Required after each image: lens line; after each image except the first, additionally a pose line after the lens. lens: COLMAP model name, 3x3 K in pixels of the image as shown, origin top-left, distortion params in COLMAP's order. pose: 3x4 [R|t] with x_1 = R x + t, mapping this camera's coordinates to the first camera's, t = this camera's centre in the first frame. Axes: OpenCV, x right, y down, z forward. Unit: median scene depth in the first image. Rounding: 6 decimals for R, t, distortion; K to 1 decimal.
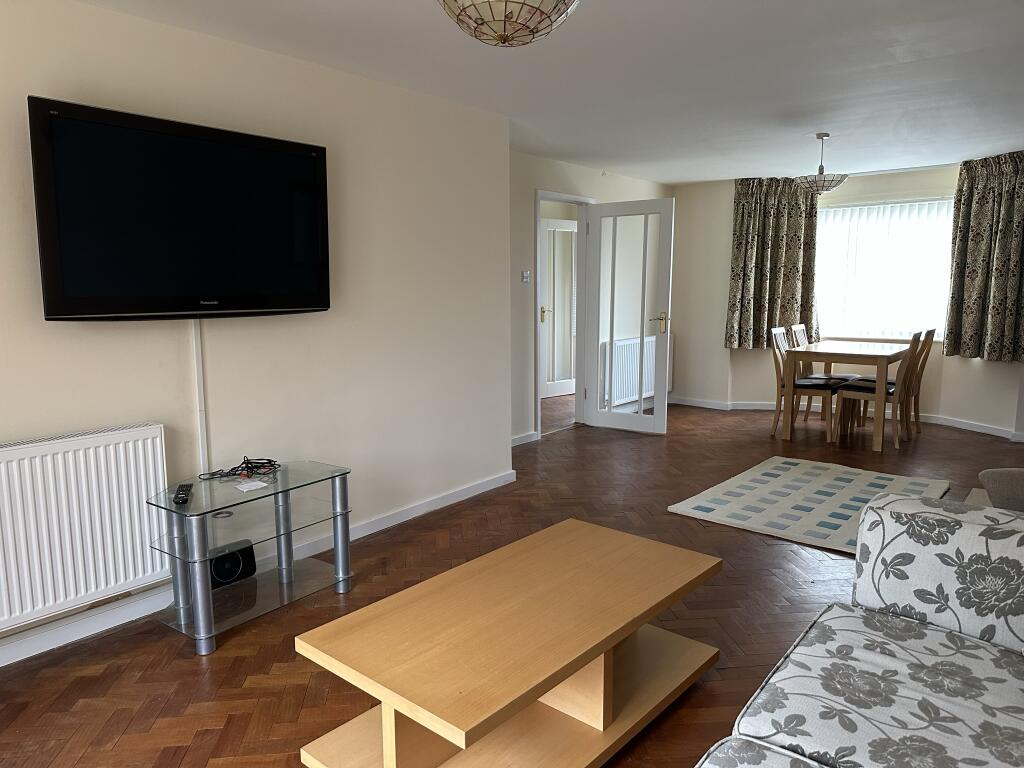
lens RADIAL K [[717.1, 0, 507.8], [0, 717.1, 383.9], [0, 0, 1]] dist [0.109501, -0.122952]
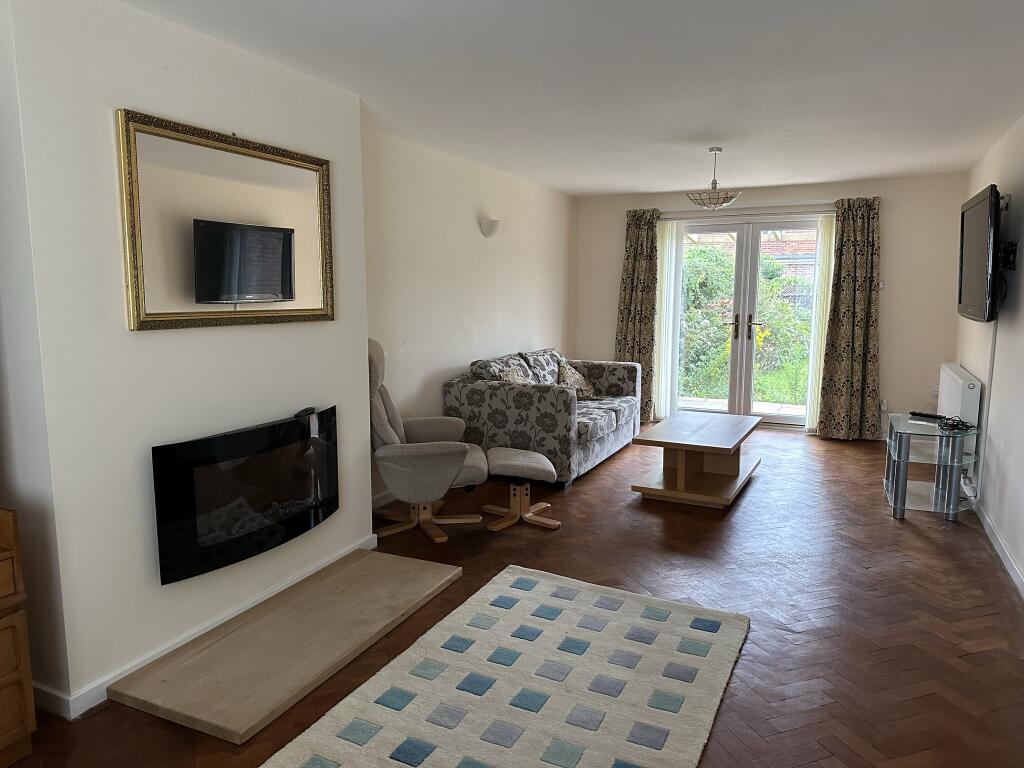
lens RADIAL K [[717.1, 0, 507.8], [0, 717.1, 383.9], [0, 0, 1]] dist [0.109501, -0.122952]
pose [[-0.971701, 0.034731, -0.233646, 0.409071], [-0.029144, 0.963947, 0.264493, -0.156408], [0.234409, 0.263818, -0.935656, 1.035250]]
